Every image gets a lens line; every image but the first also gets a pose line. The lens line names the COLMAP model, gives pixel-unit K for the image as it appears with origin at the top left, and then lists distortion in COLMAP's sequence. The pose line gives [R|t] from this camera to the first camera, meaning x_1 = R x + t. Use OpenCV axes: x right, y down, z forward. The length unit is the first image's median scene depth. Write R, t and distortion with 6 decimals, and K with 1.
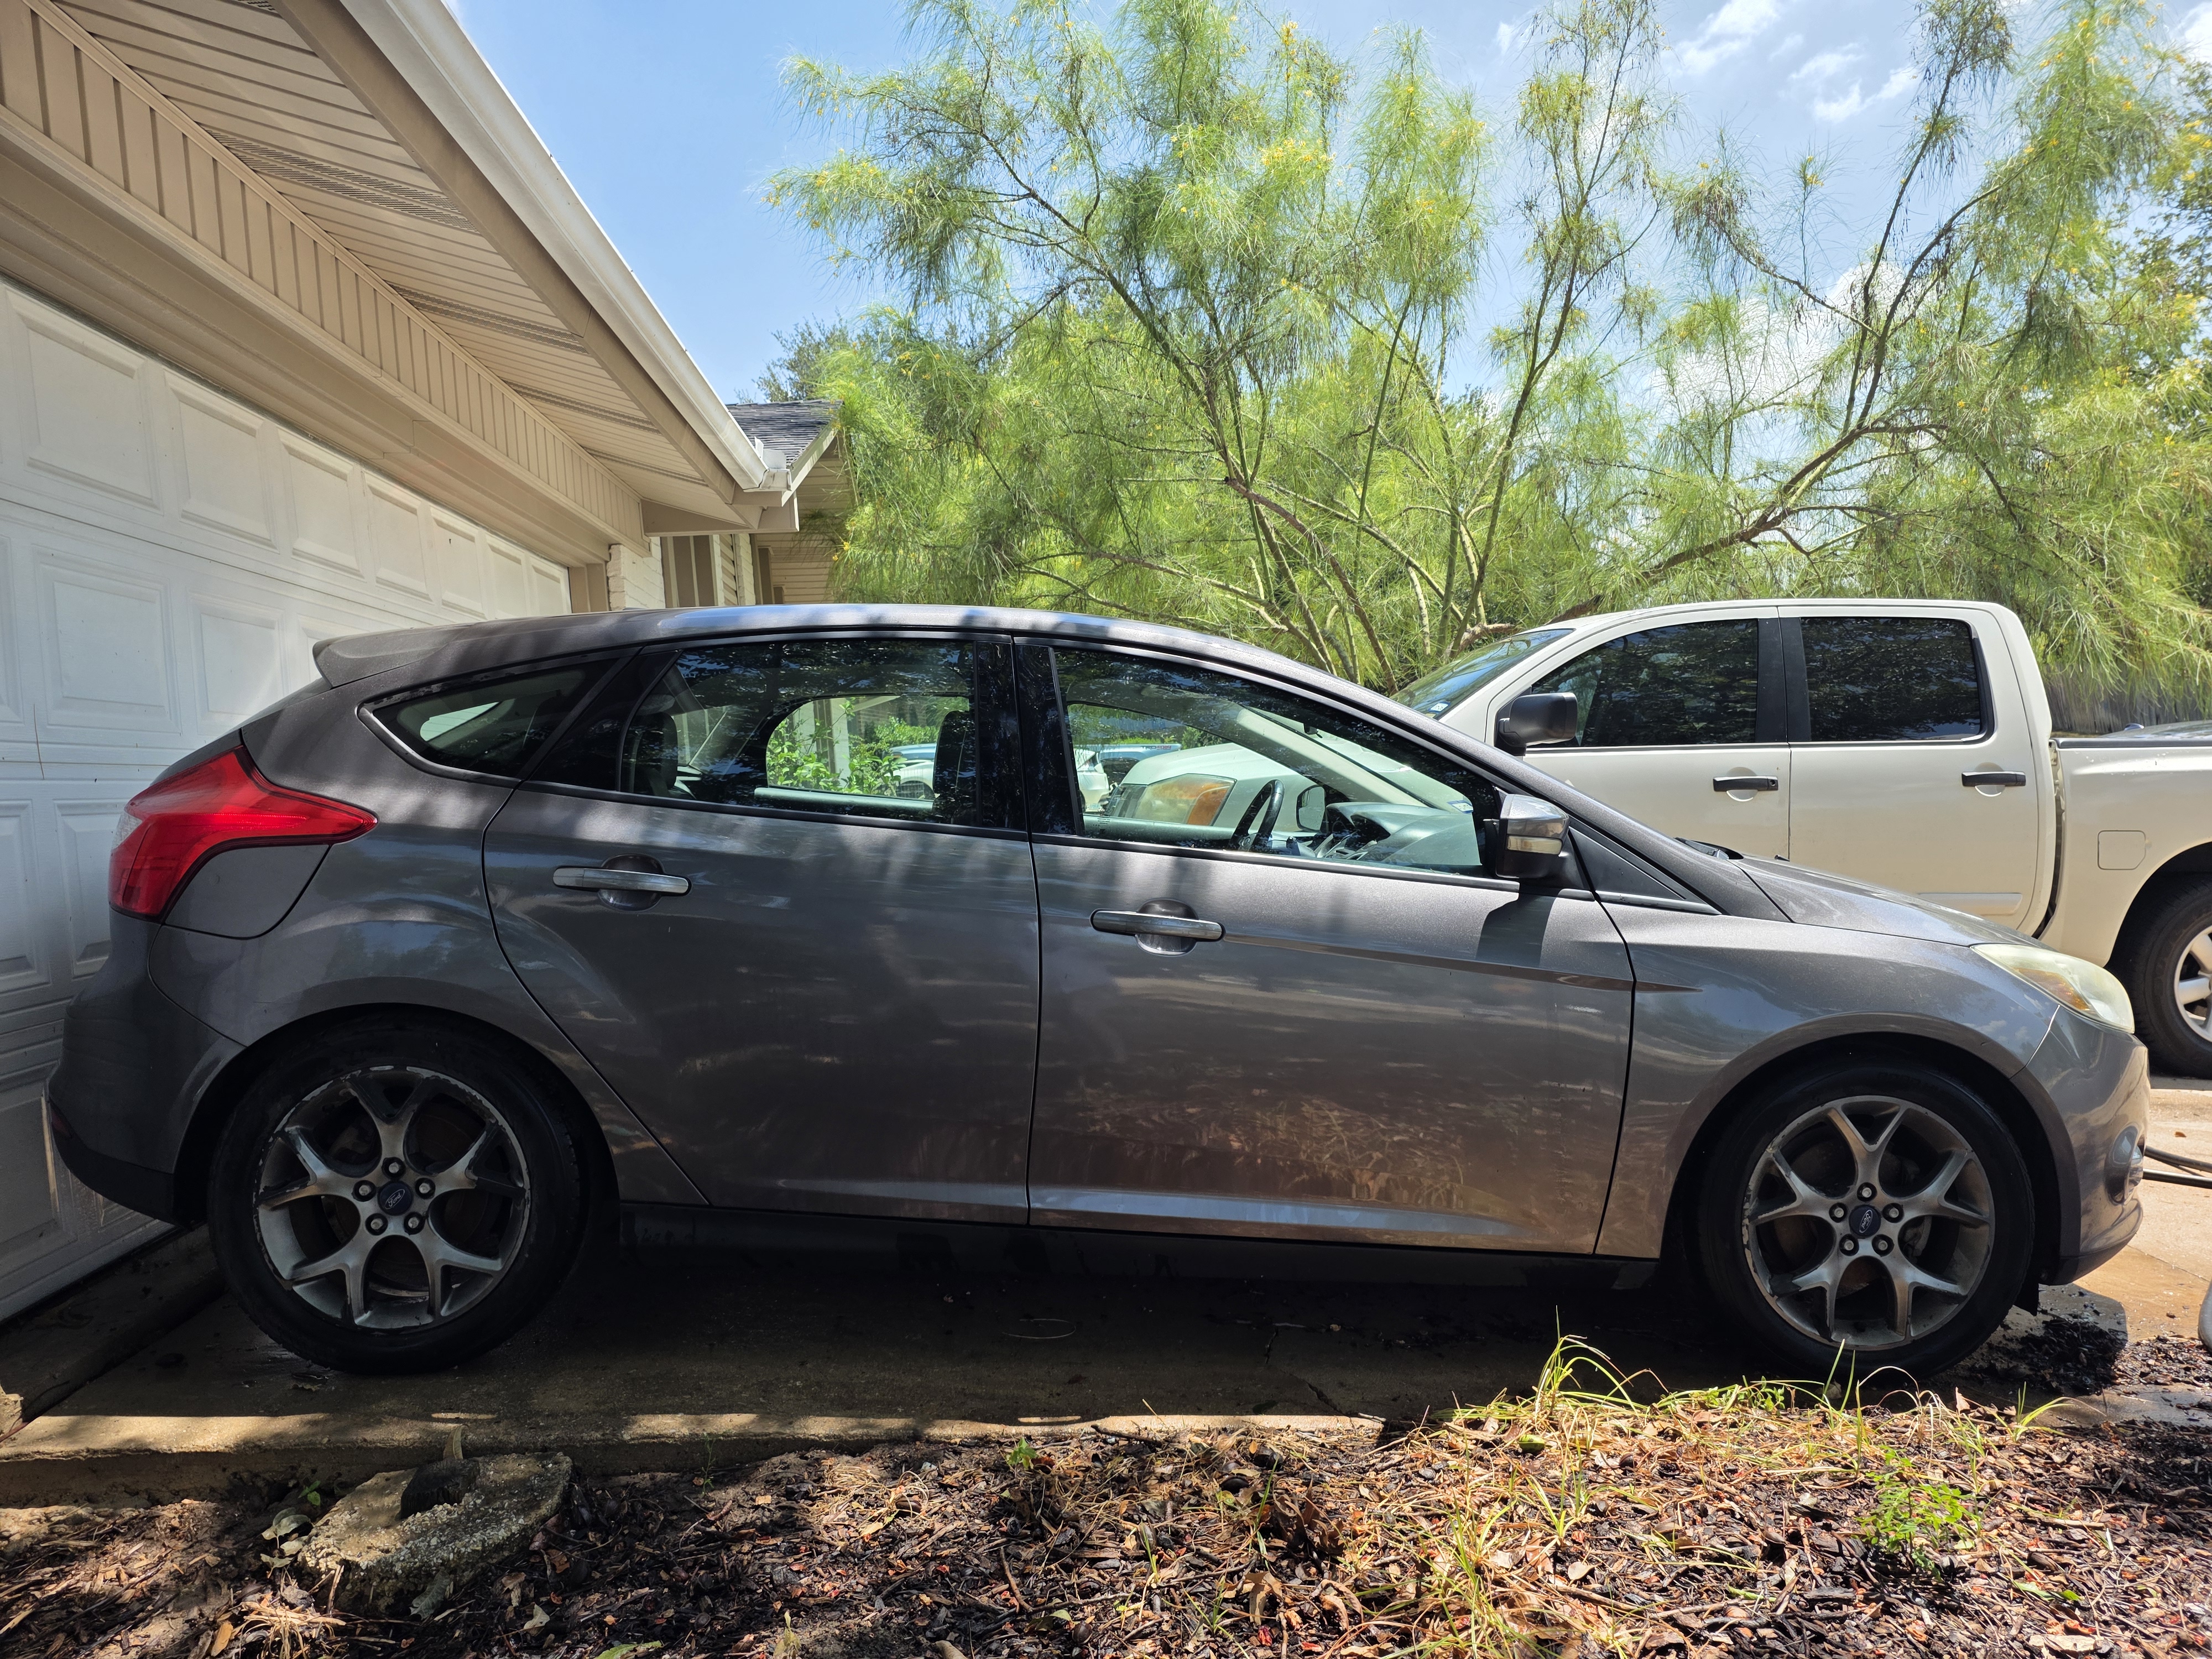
lens RADIAL K [[1451.7, 0, 1106.0], [0, 1451.7, 829.5], [0, 0, 1]] dist [-0.000345, 0.002370]
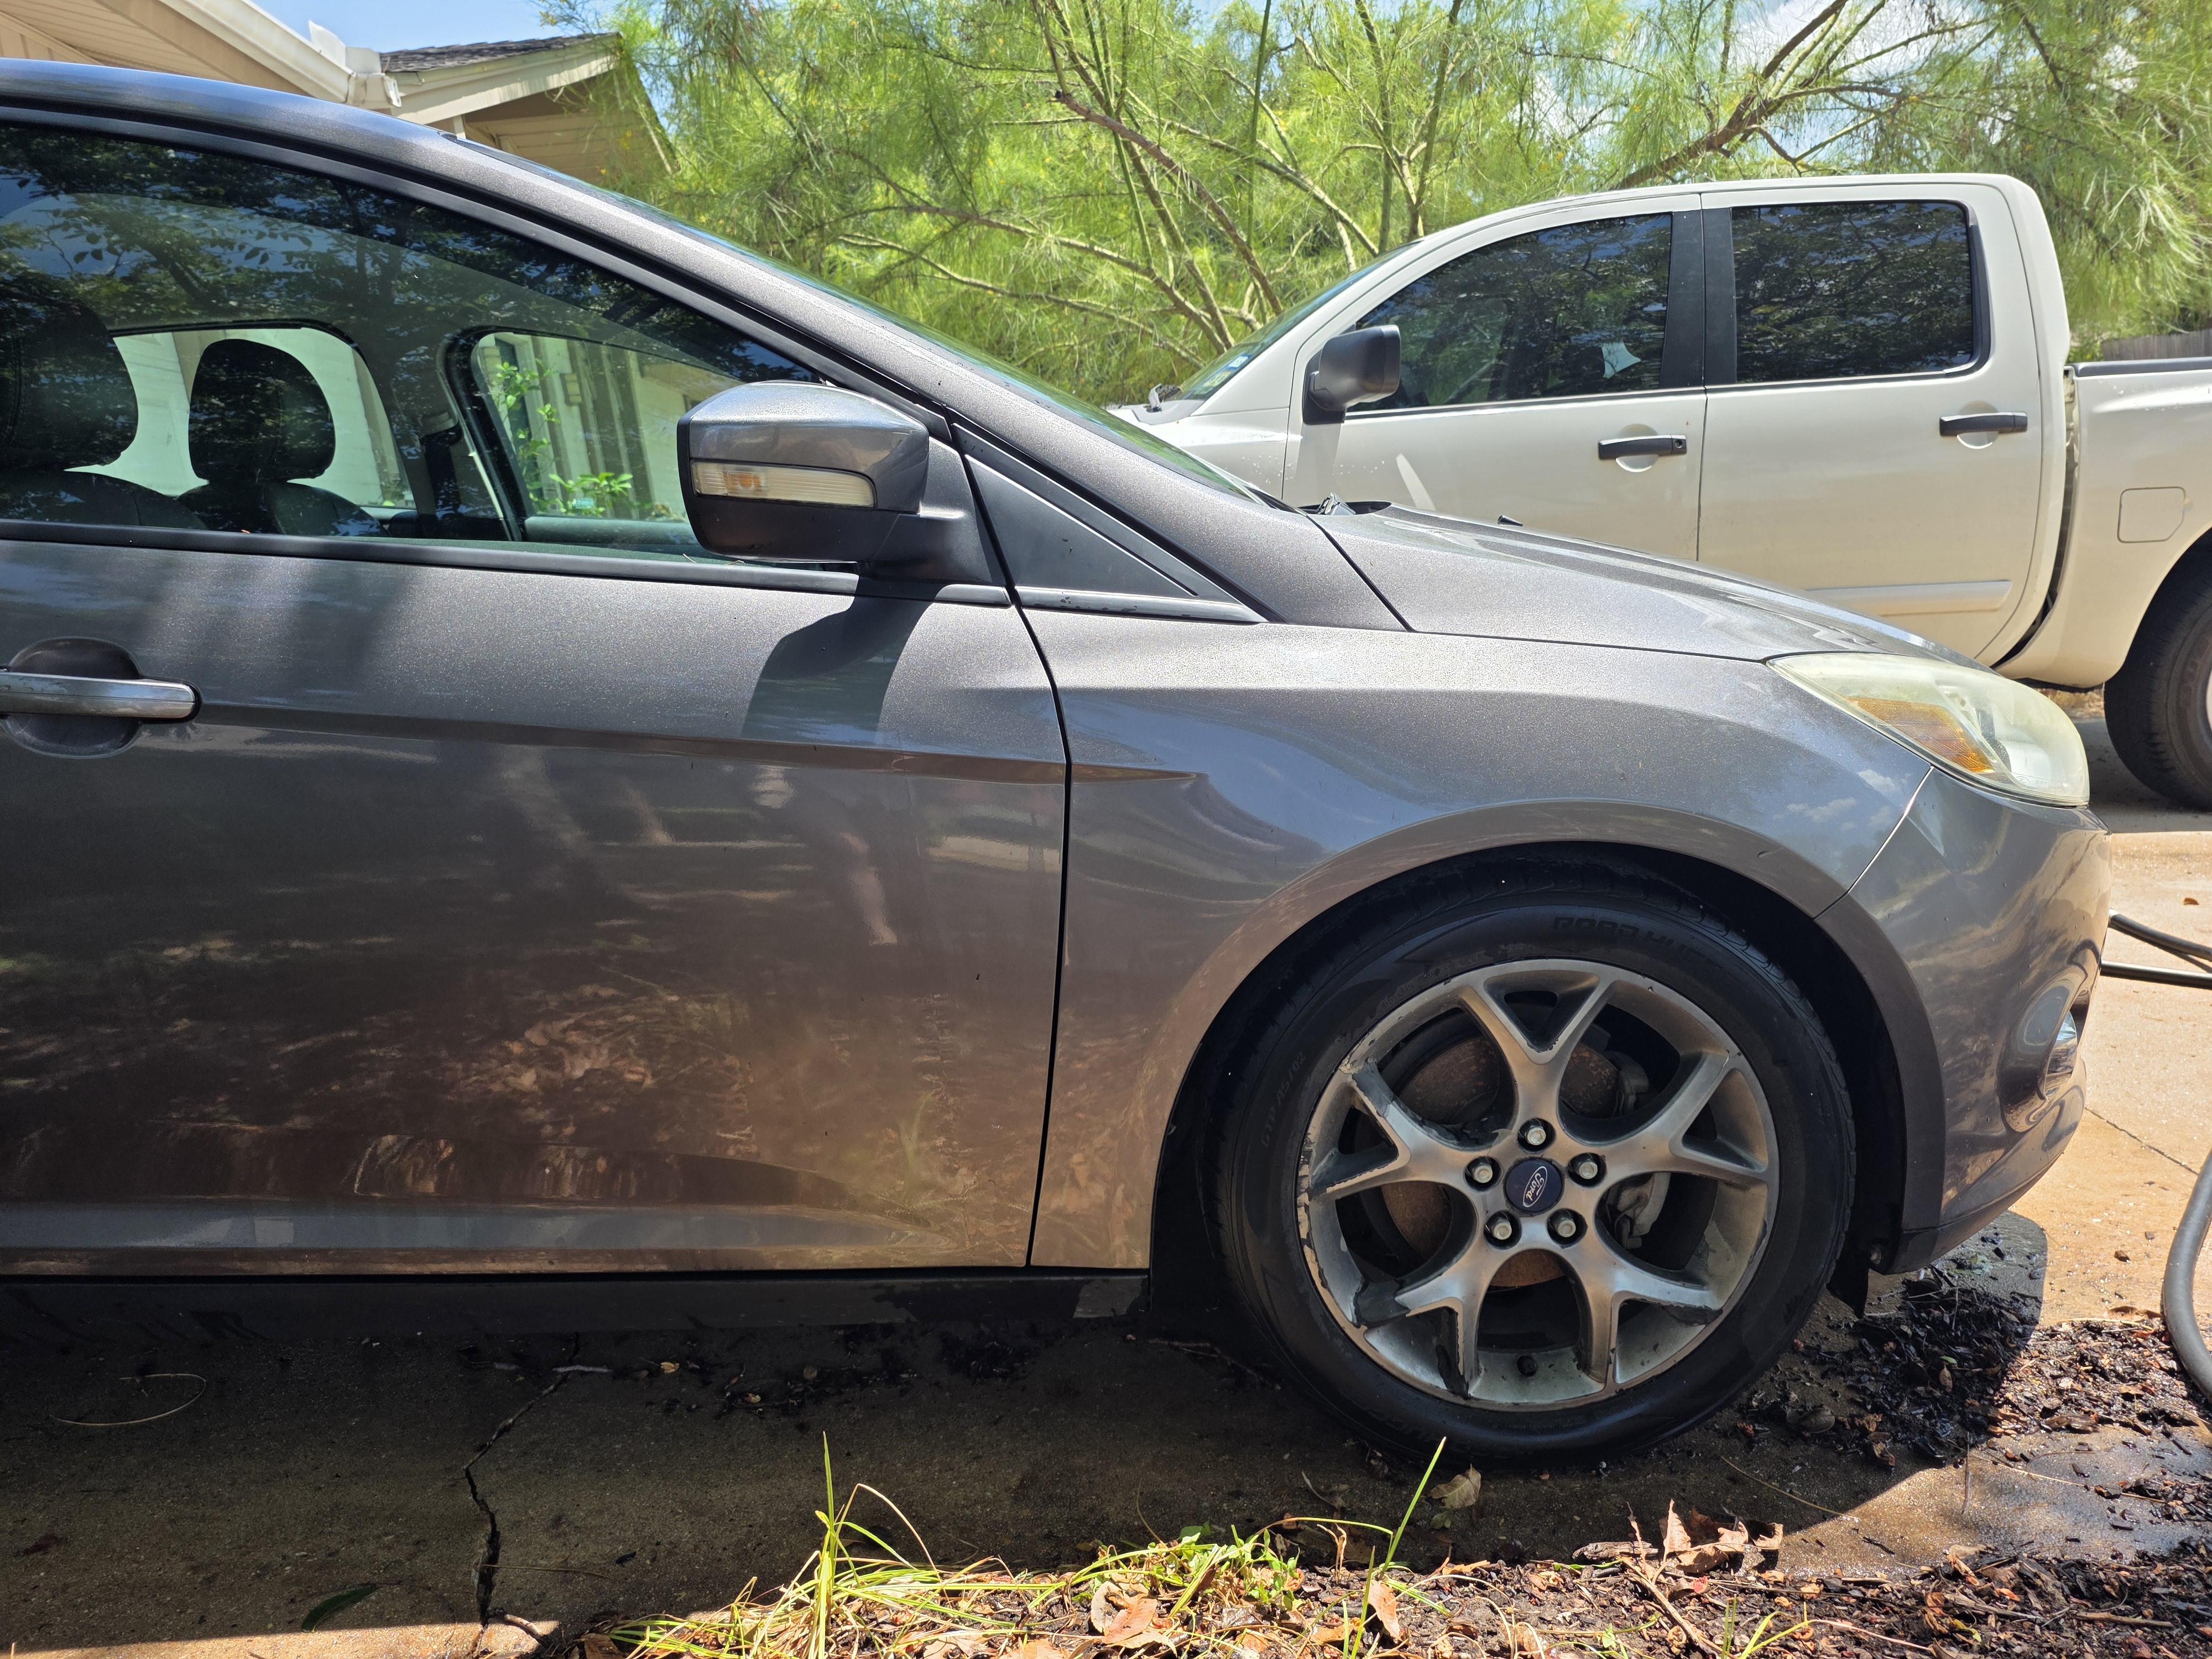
lens RADIAL K [[1501.8, 0, 1106.0], [0, 1501.8, 829.5], [0, 0, 1]] dist [0.060041, -0.056435]
pose [[0.999163, -0.040660, -0.004442, 0.371742], [0.040817, 0.984227, 0.172138, 0.036865], [-0.002627, -0.172175, 0.985063, 0.470713]]
